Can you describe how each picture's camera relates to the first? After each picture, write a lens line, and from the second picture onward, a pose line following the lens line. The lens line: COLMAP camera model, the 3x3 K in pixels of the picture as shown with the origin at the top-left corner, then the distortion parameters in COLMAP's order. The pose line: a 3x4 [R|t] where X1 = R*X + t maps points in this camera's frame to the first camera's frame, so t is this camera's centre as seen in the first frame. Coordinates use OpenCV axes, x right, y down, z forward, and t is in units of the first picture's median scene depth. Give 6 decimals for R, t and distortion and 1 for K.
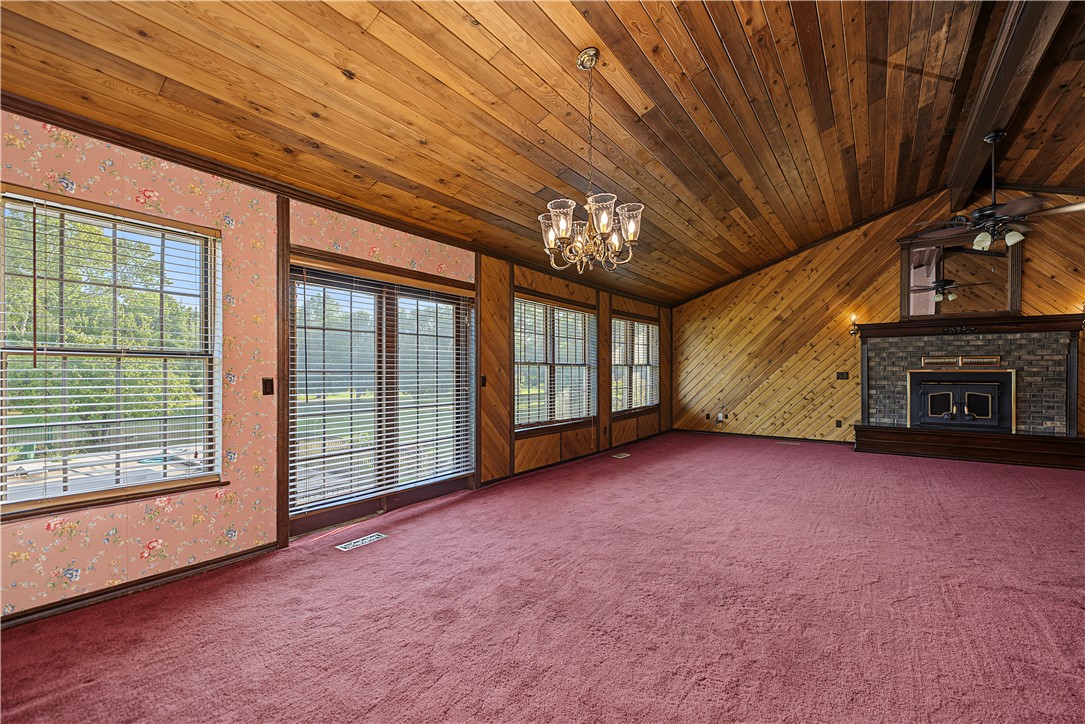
lens RADIAL K [[457.3, 0, 542.1], [0, 457.3, 373.6], [0, 0, 1]] dist [0.001265, 0.000604]
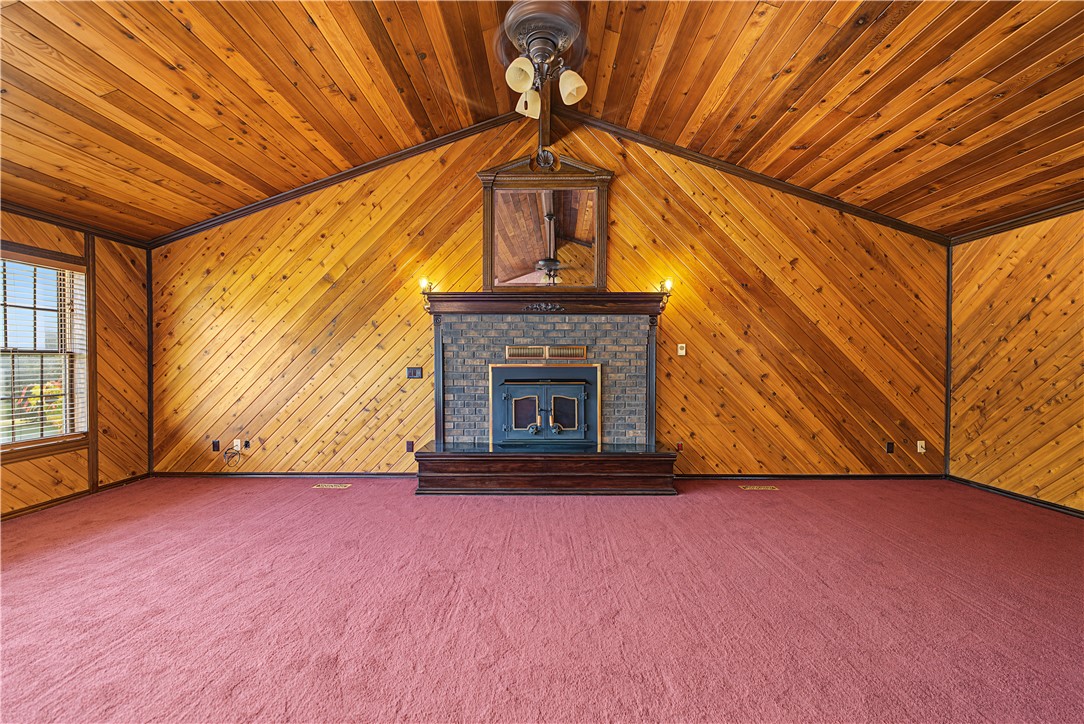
lens RADIAL K [[456.9, 0, 541.4], [0, 456.9, 371.0], [0, 0, 1]] dist [0.001265, 0.000604]
pose [[0.821905, -0.005728, 0.569595, 0.453937], [0.002316, 0.999975, 0.006715, -0.001925], [-0.569619, -0.004200, 0.821898, 0.378769]]
